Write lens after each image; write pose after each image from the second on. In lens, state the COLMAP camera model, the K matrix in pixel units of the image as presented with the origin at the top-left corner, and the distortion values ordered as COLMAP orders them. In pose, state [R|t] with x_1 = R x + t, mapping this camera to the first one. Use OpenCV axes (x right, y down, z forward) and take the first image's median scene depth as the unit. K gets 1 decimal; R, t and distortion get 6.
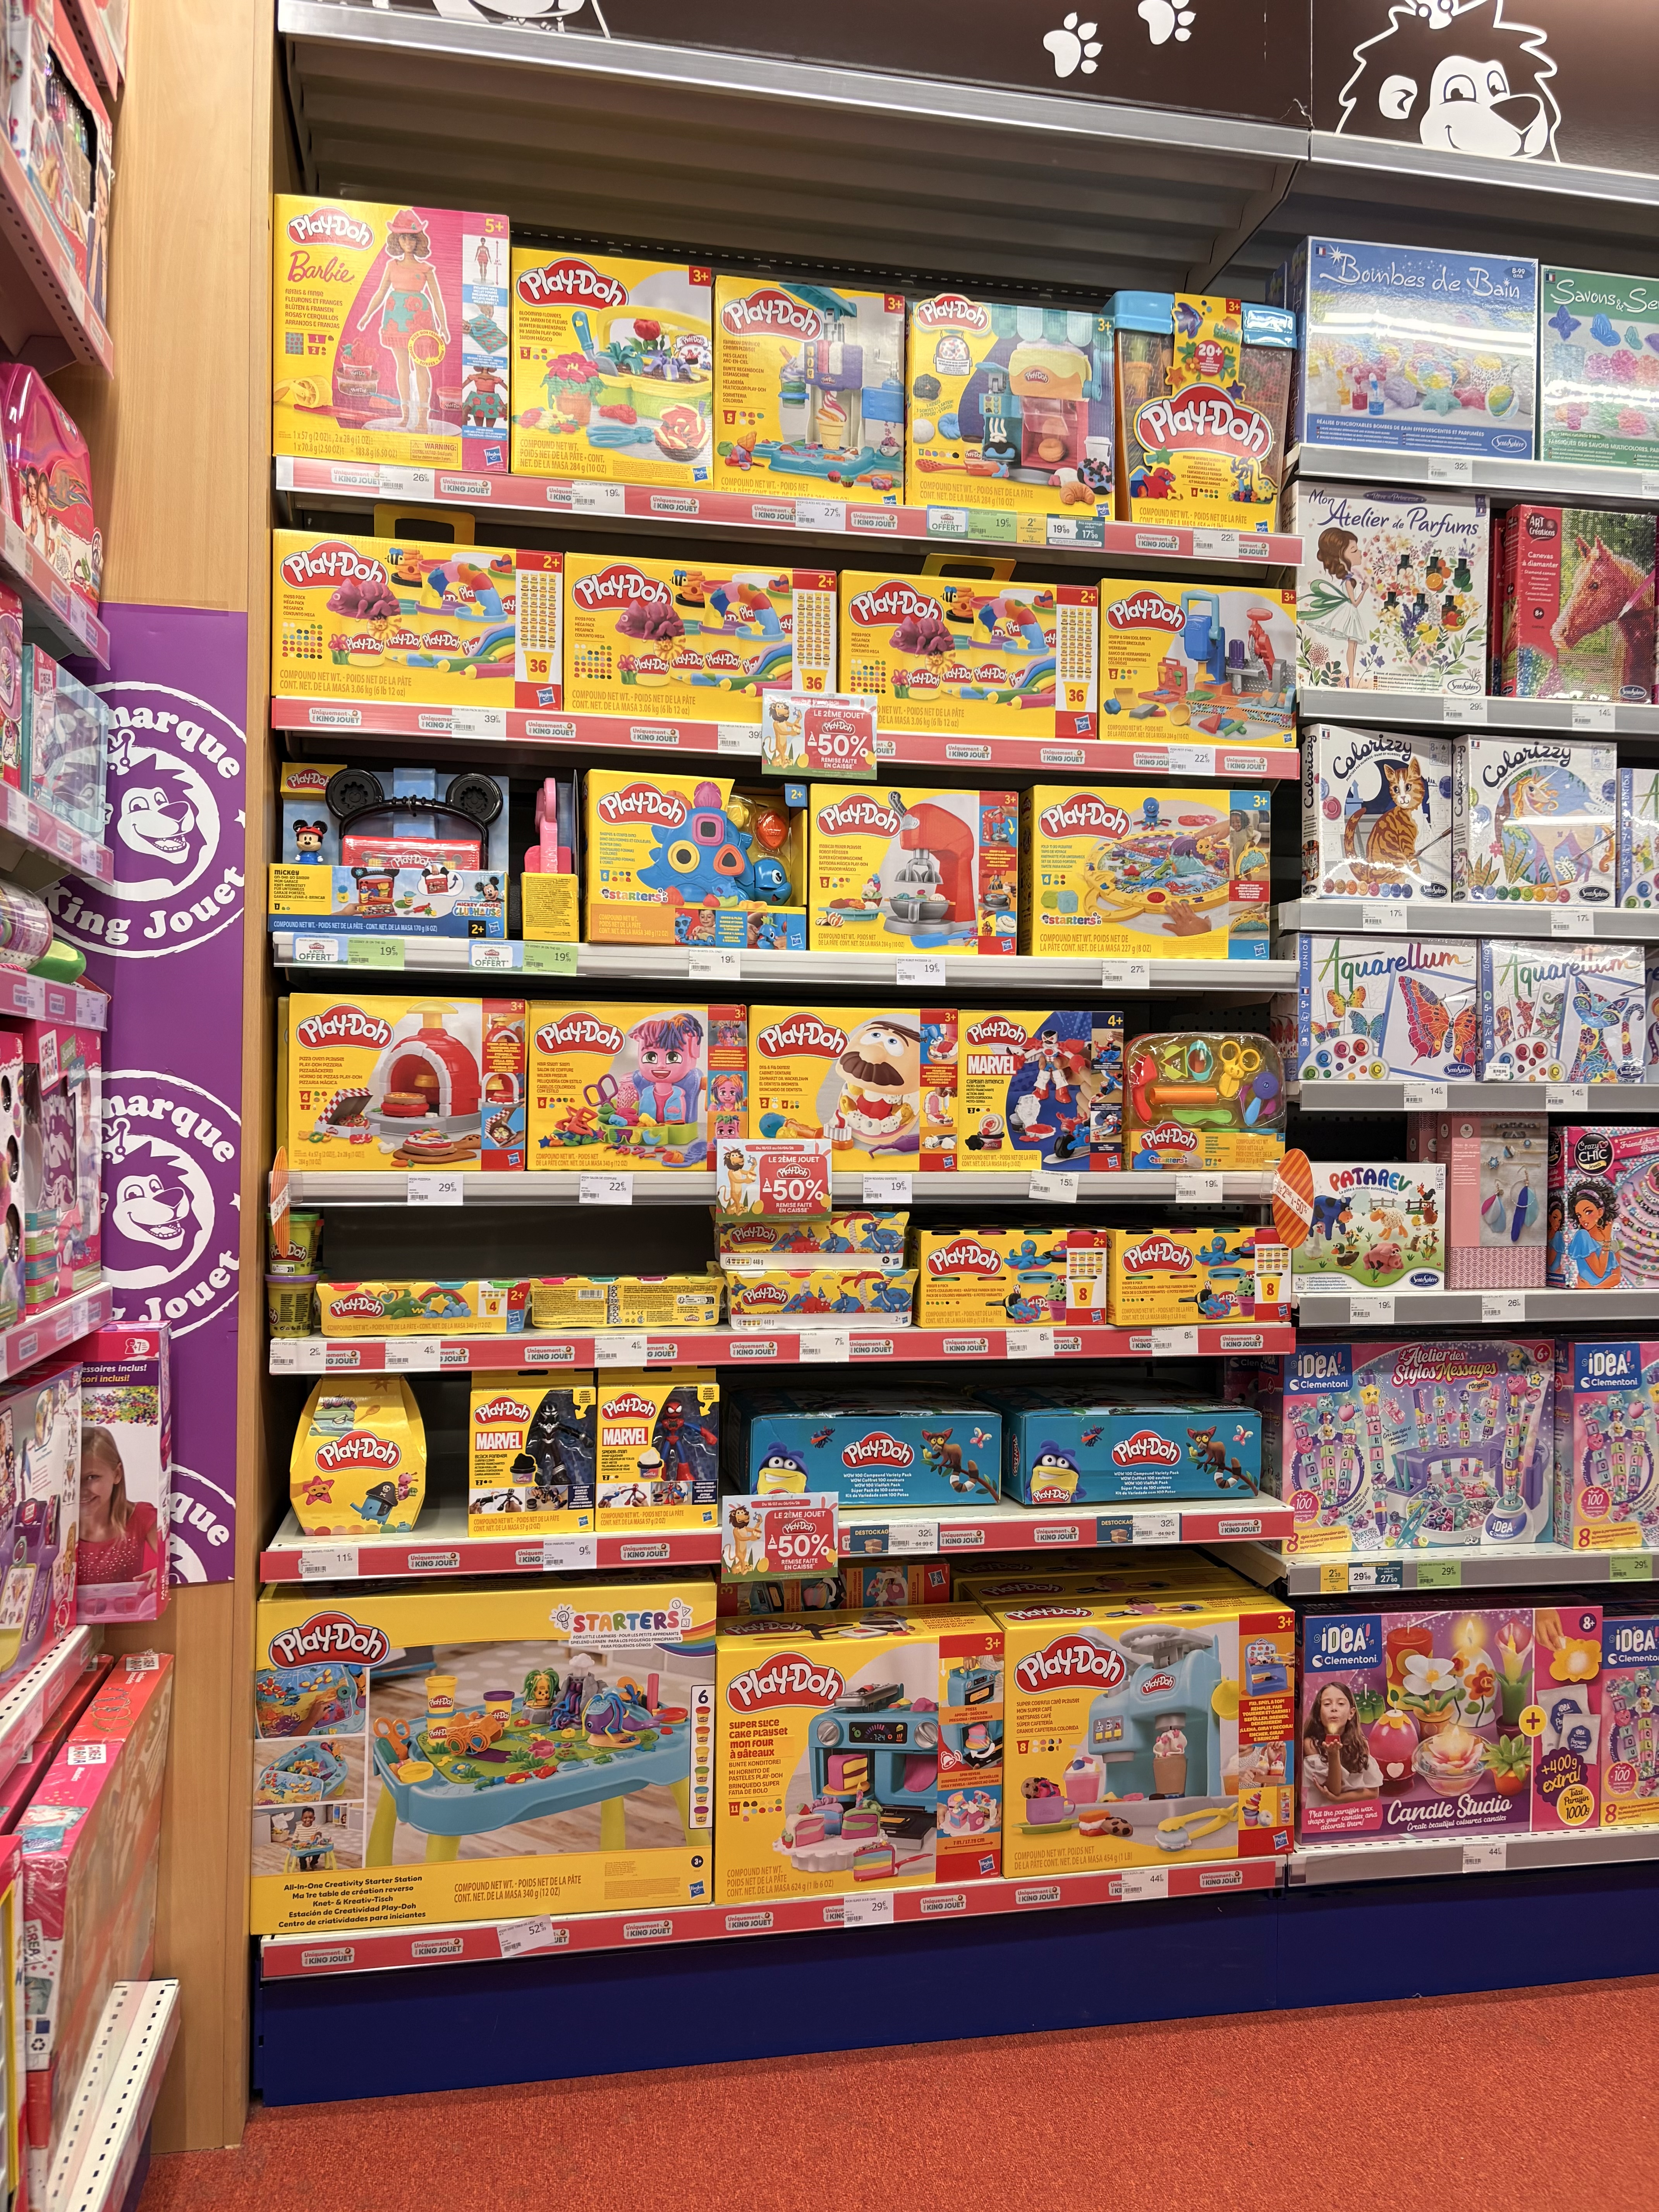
lens RADIAL K [[1717.3, 0, 829.5], [0, 1717.3, 1106.0], [0, 0, 1]] dist [0.057004, -0.064126]
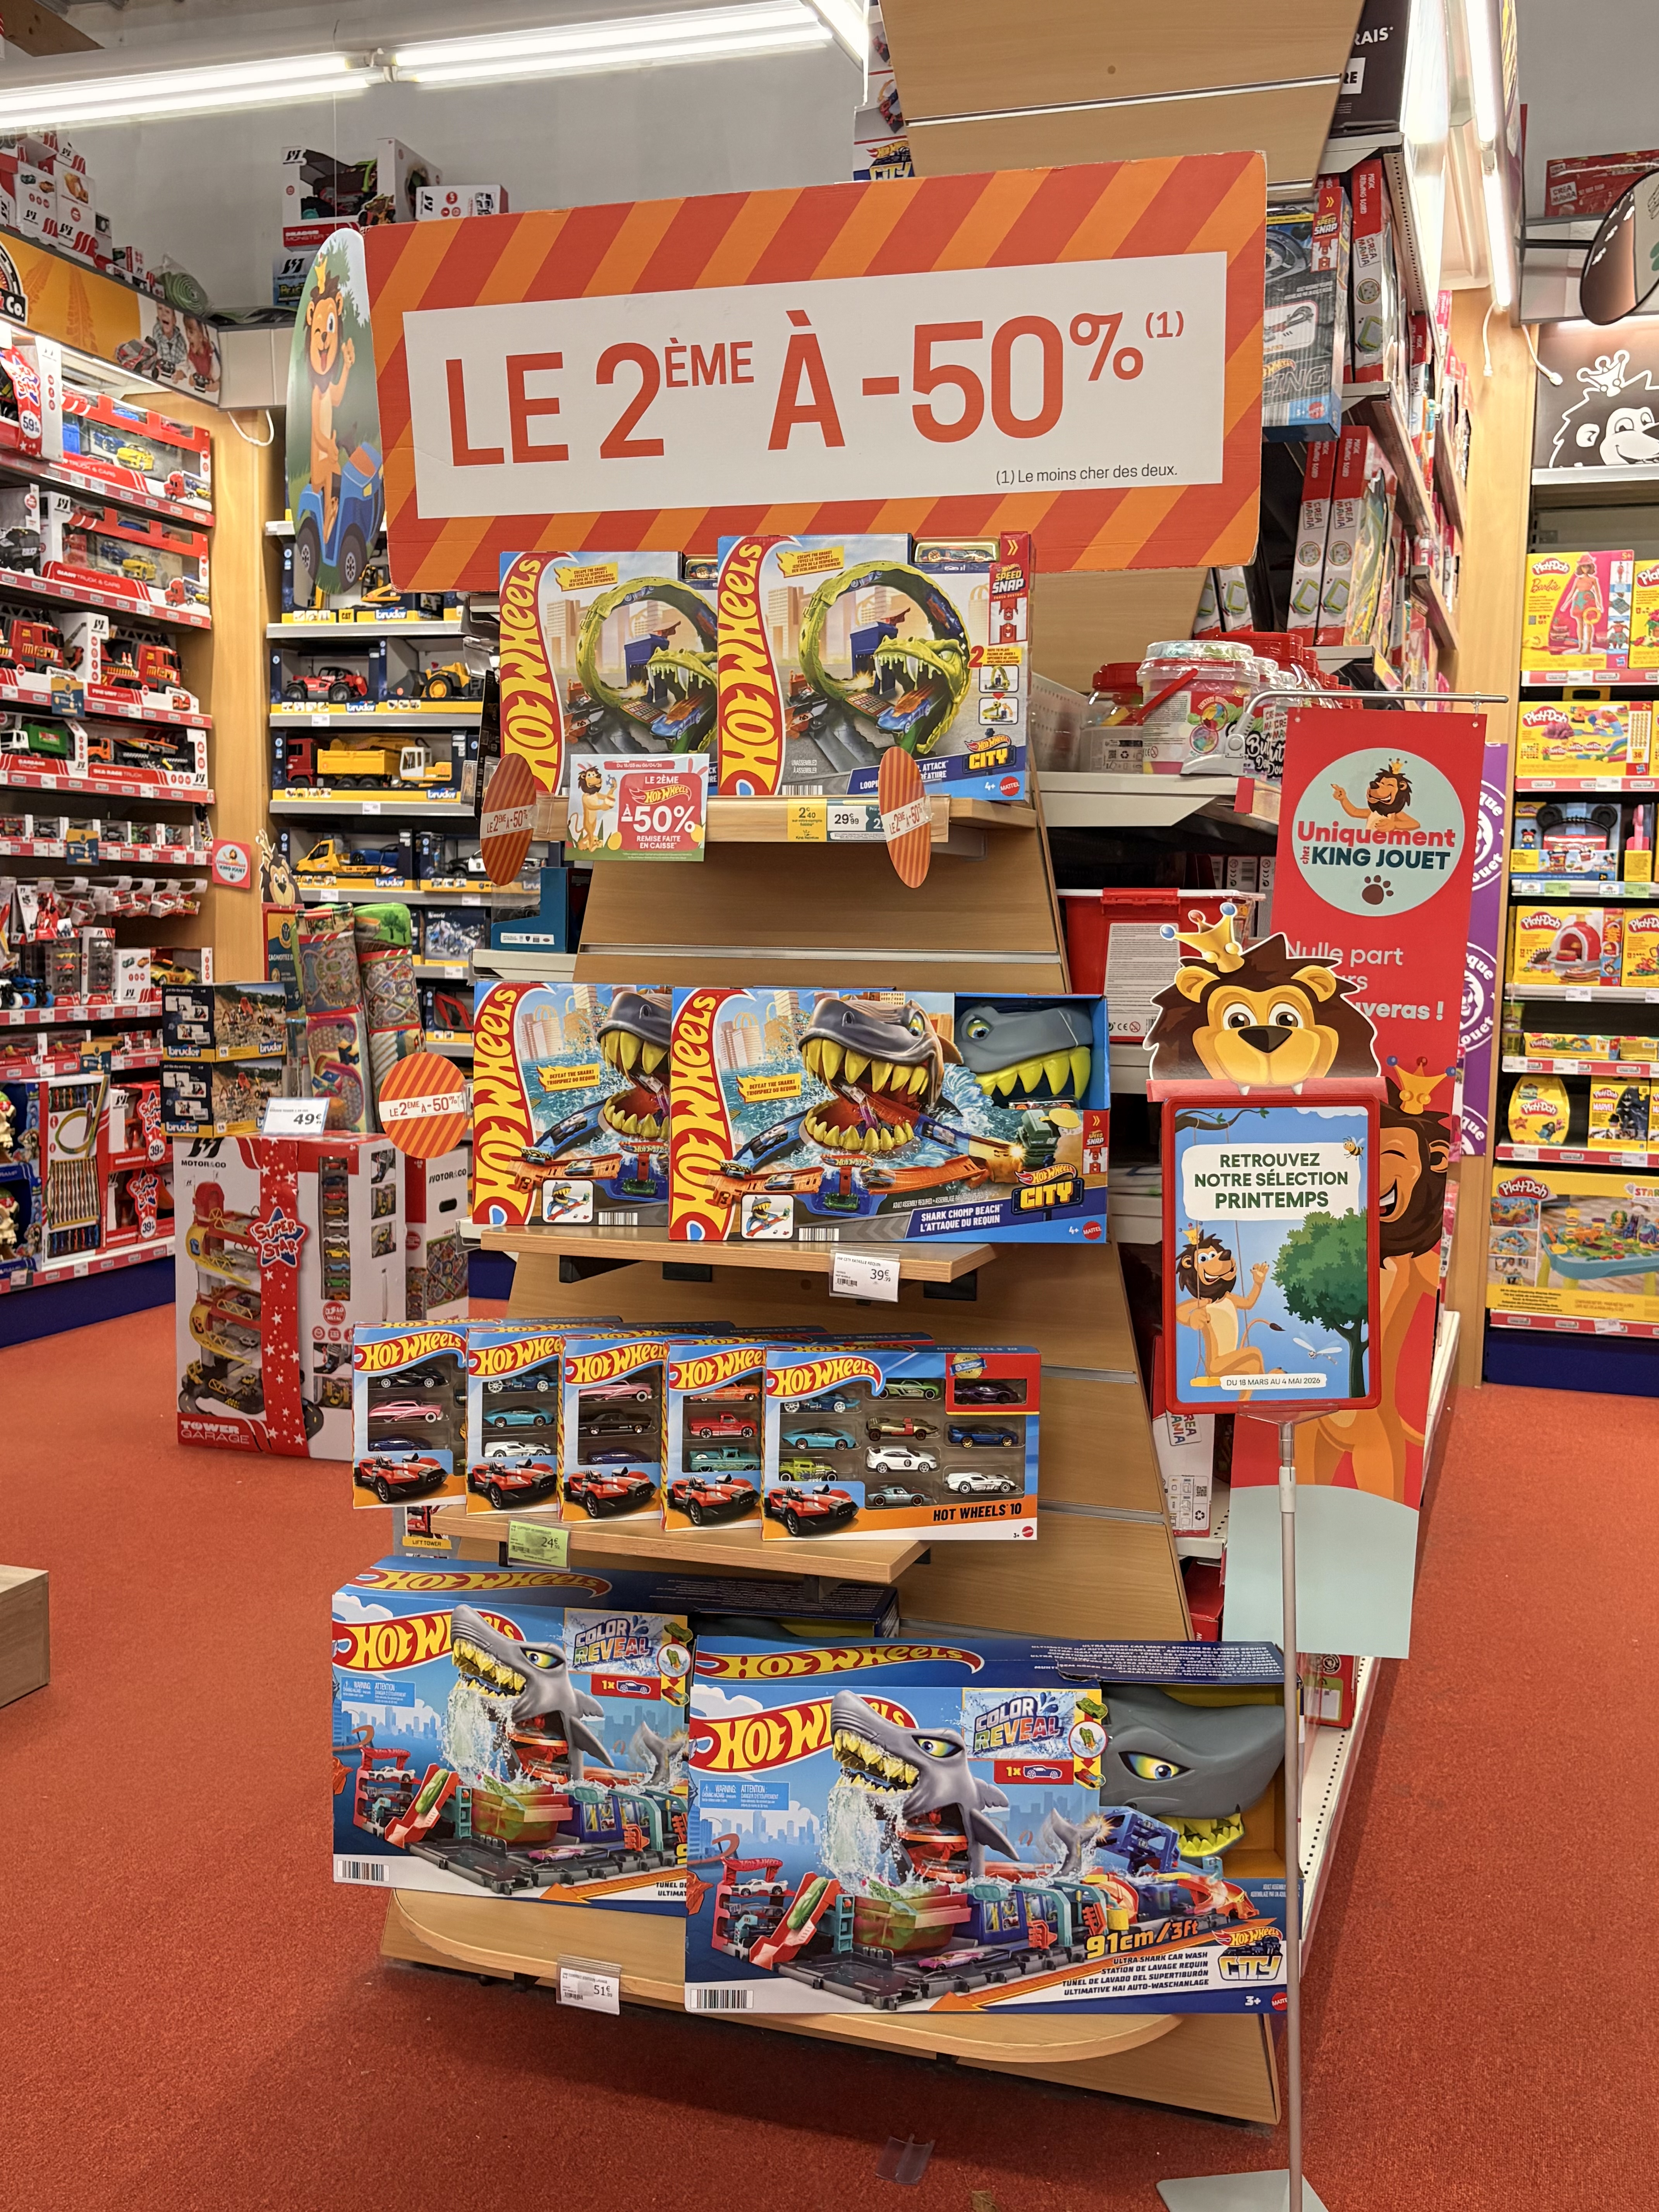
lens RADIAL K [[2131.1, 0, 832.9], [0, 2131.1, 1116.3], [0, 0, 1]] dist [-0.000346, -0.016072]
pose [[0.876806, 0.053072, -0.477906, 0.253845], [-0.012366, 0.996050, 0.087925, -0.024491], [0.480685, -0.071184, 0.874000, -1.902694]]
